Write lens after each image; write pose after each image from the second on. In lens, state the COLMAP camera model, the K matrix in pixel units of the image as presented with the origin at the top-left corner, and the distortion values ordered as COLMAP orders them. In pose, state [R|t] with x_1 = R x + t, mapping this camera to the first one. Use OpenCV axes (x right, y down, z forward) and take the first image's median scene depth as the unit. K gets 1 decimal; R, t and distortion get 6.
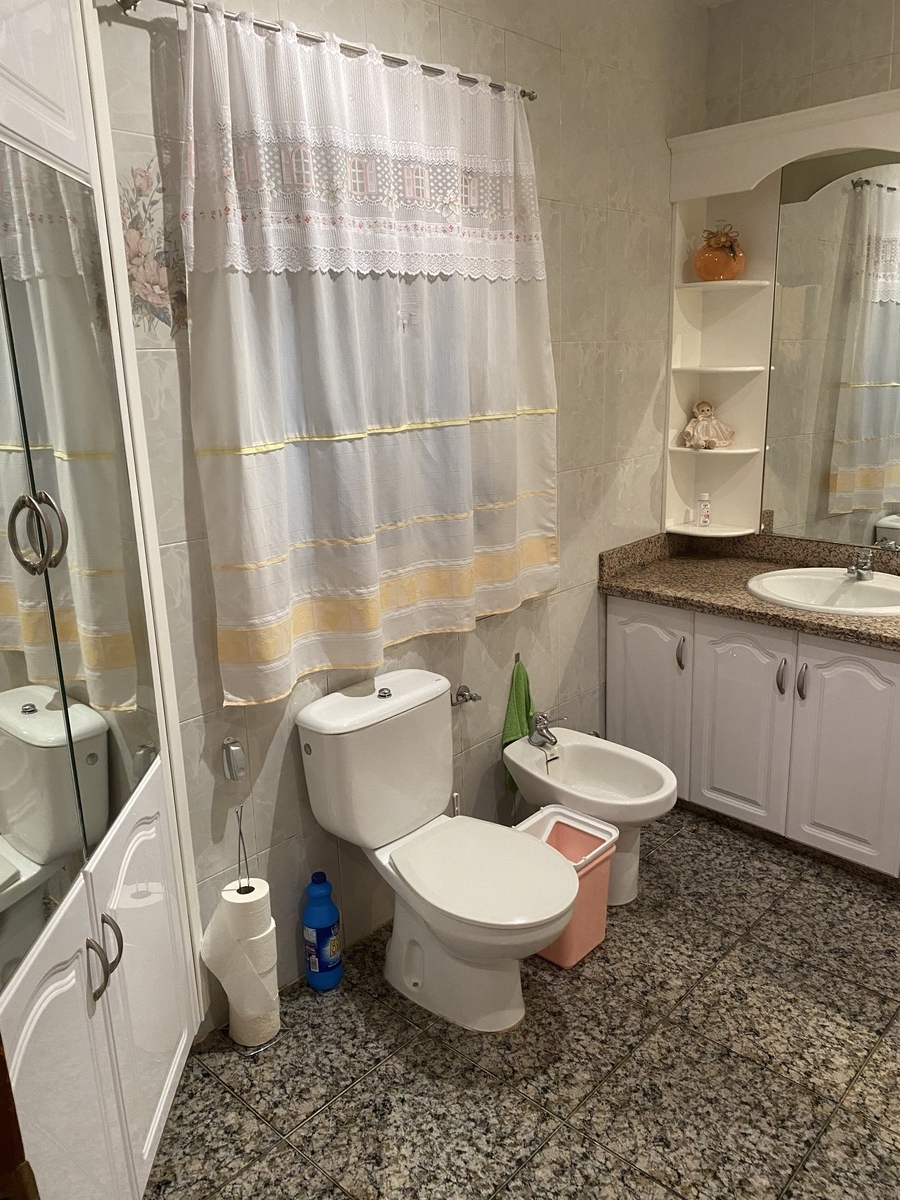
lens RADIAL K [[927.6, 0, 450.0], [0, 927.6, 600.0], [0, 0, 1]] dist [0.043844, -0.036492]
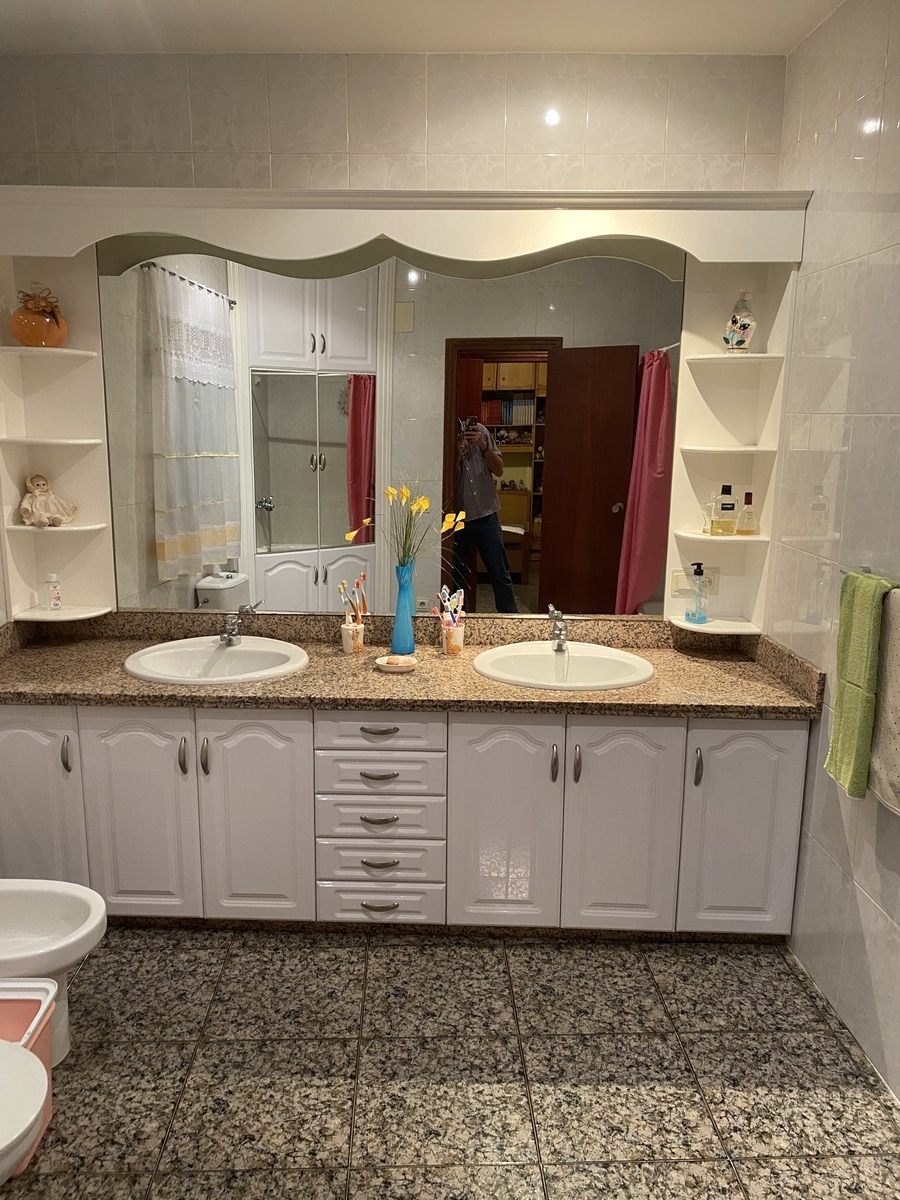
lens RADIAL K [[927.6, 0, 450.0], [0, 927.6, 600.0], [0, 0, 1]] dist [0.043844, -0.036492]
pose [[0.714446, -0.104737, 0.691807, -0.103015], [0.147139, 0.989113, -0.002206, -0.036688], [-0.684044, 0.103368, 0.722079, 0.091242]]
